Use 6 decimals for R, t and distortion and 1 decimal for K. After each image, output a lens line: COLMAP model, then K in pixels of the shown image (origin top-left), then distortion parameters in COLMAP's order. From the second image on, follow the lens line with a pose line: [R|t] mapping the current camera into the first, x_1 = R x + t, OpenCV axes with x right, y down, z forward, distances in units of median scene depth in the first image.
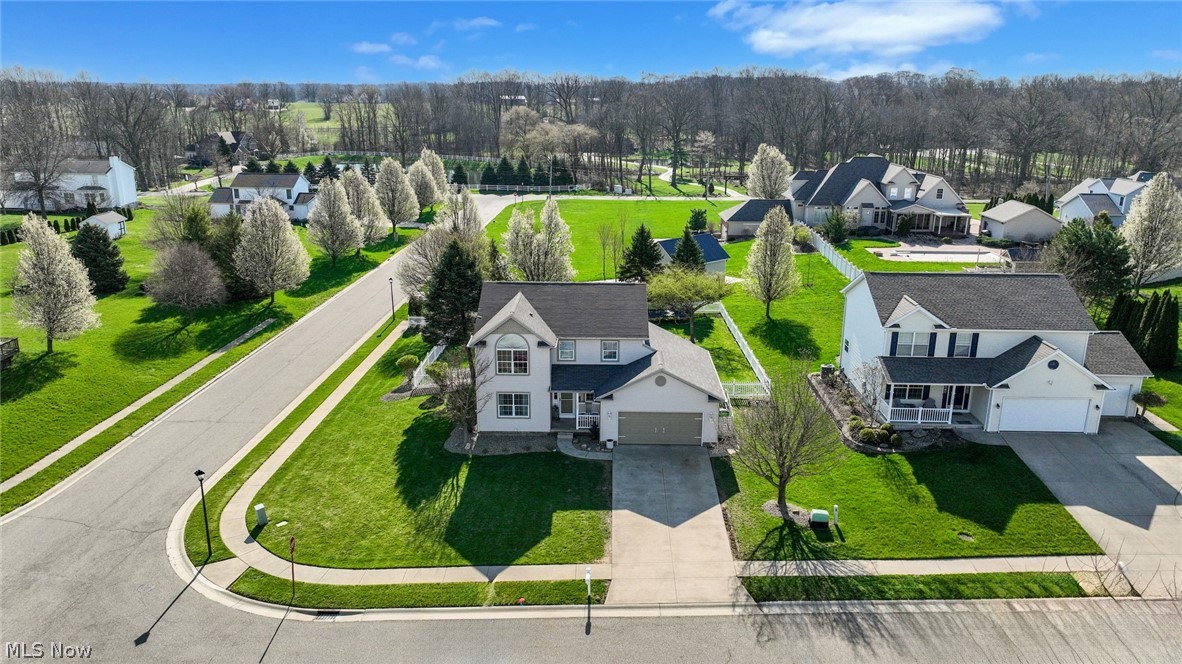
lens RADIAL K [[834.1, 0, 591.6], [0, 834.1, 324.4], [0, 0, 1]] dist [0.000546, 0.010150]
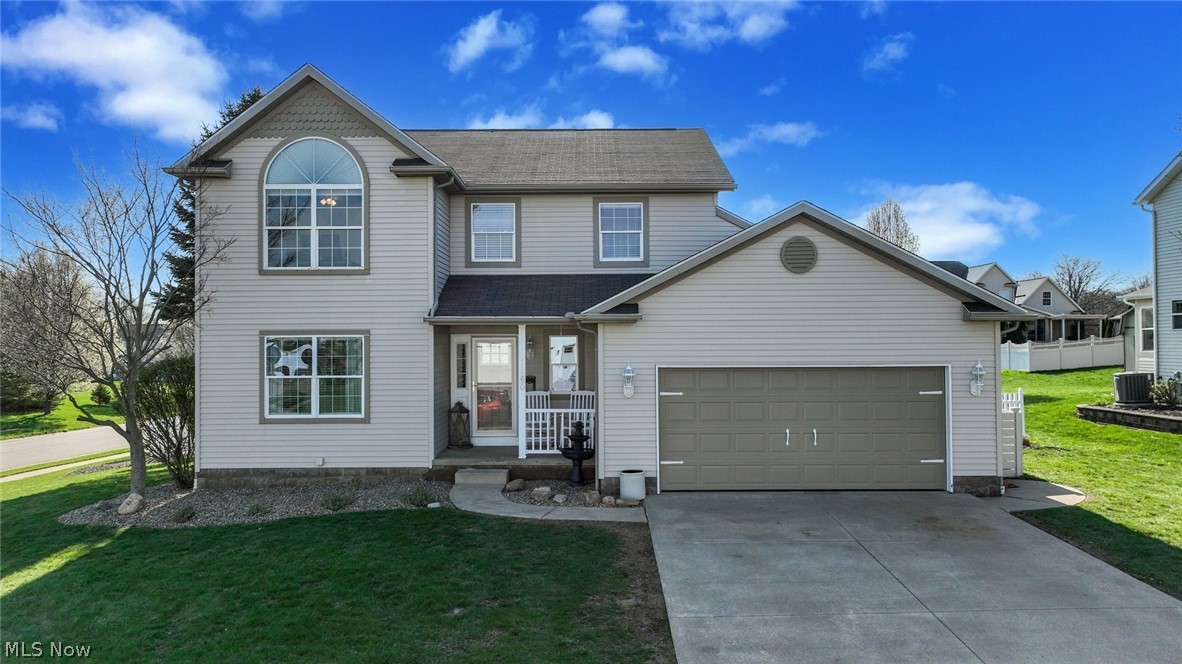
lens RADIAL K [[834.1, 0, 589.5], [0, 834.1, 341.0], [0, 0, 1]] dist [0.000546, 0.010150]
pose [[0.999773, -0.010014, 0.018826, 0.002484], [0.014820, 0.961106, -0.275782, 0.174300], [-0.015332, 0.275998, 0.961036, 0.712648]]
